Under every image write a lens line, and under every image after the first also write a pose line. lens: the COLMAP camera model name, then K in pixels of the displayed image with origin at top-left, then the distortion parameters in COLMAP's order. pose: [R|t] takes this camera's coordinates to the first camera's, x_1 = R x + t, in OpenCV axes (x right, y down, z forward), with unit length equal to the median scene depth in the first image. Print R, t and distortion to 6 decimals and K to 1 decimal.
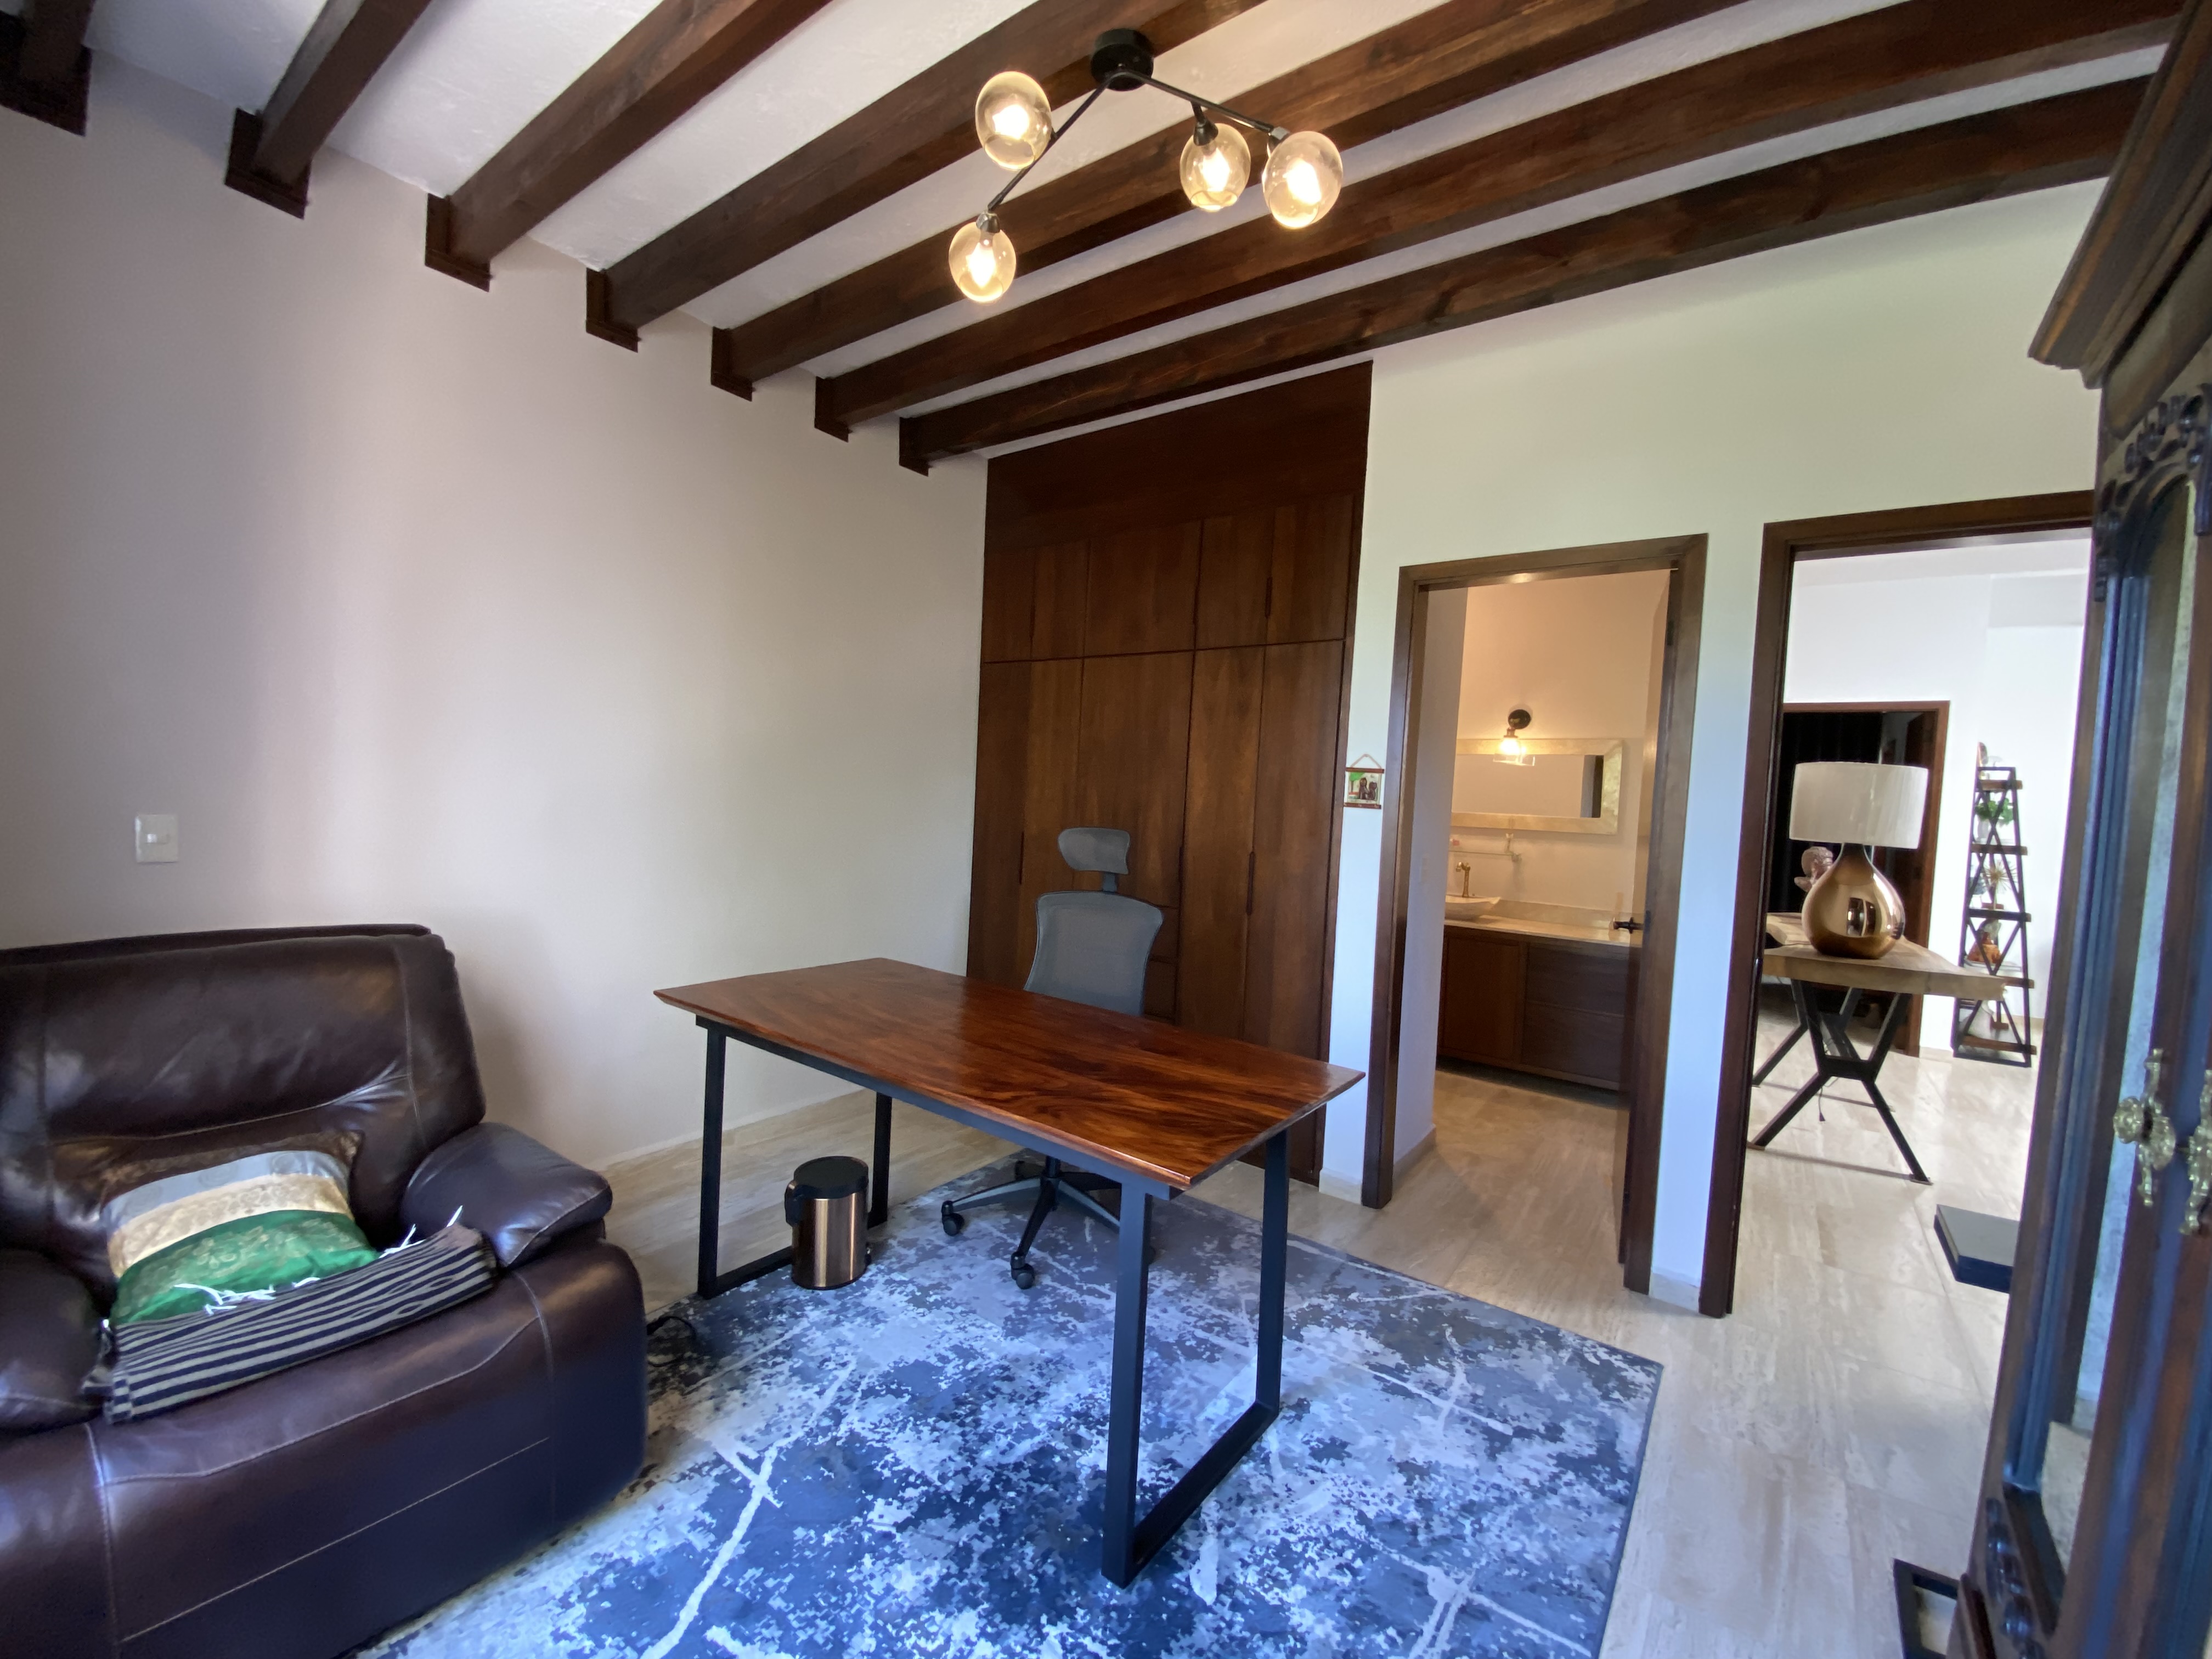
lens RADIAL K [[912.0, 0, 1106.0], [0, 912.0, 829.5], [0, 0, 1]] dist [0.019503, -0.019690]
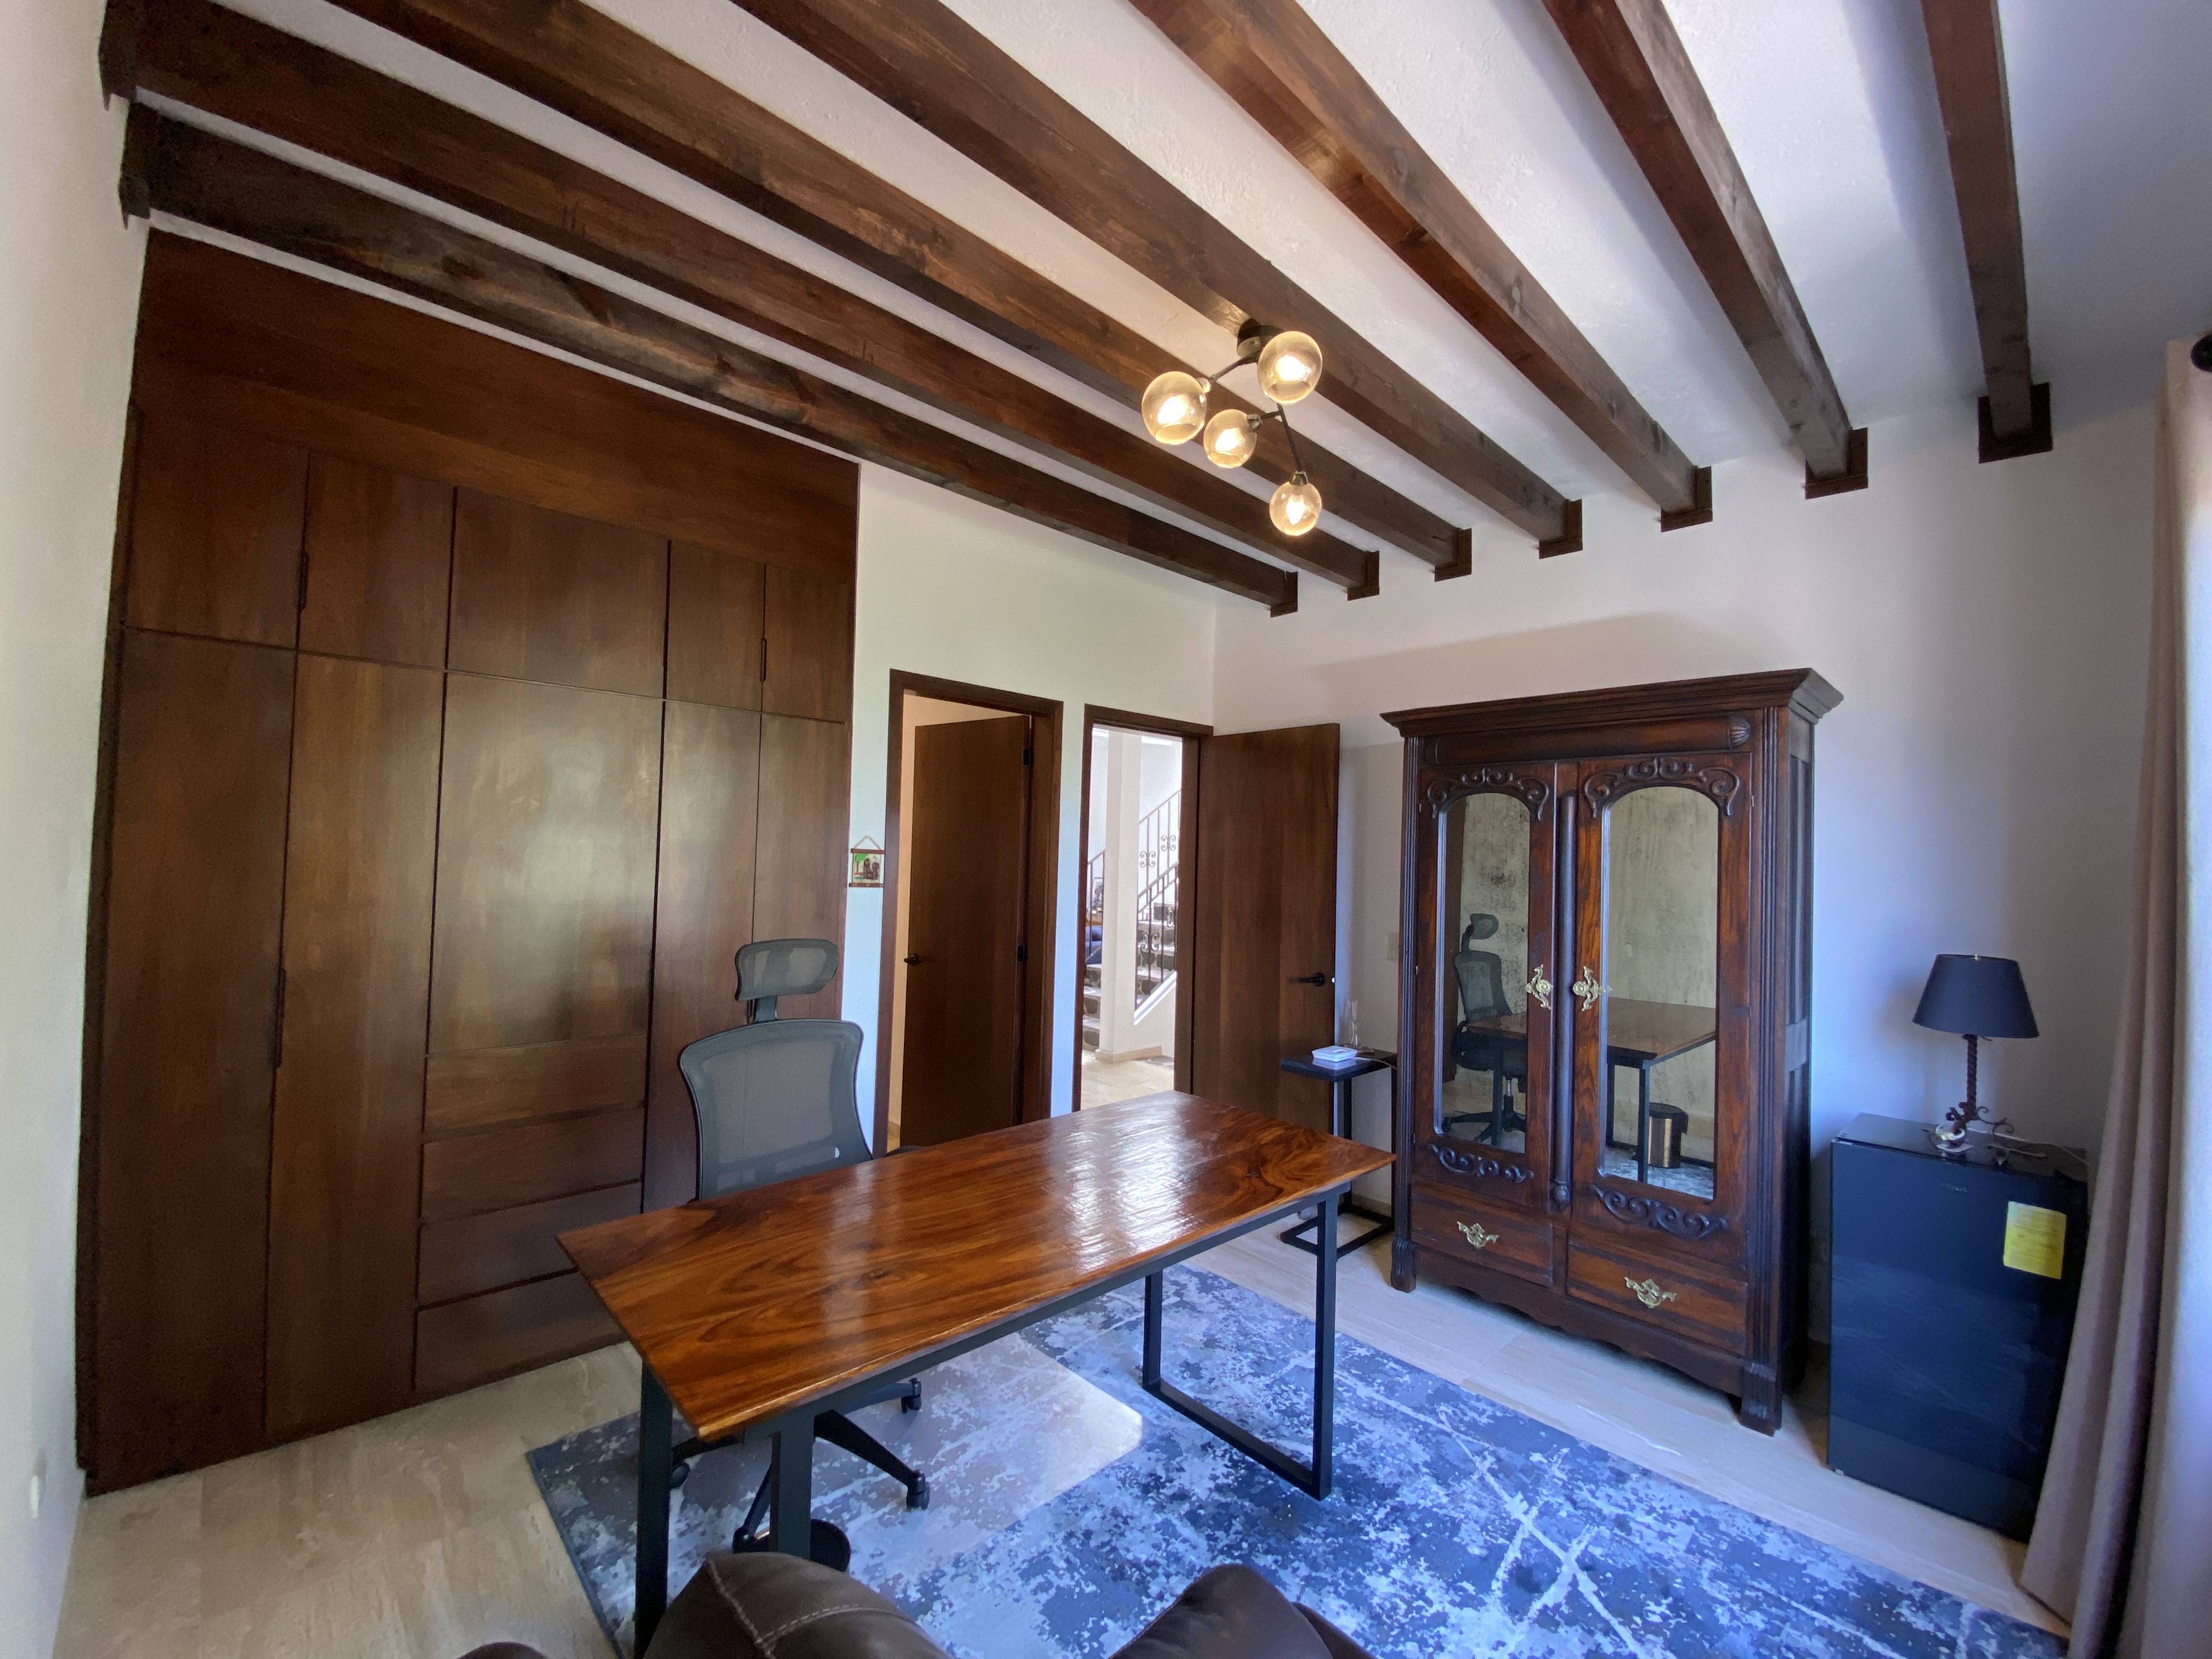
lens RADIAL K [[912.0, 0, 1106.0], [0, 912.0, 829.5], [0, 0, 1]] dist [0.019503, -0.019690]
pose [[0.166593, -0.017456, 0.985871, -1.064759], [0.022516, 0.999650, 0.013896, -0.148899], [-0.985769, 0.019883, 0.166927, 0.838292]]
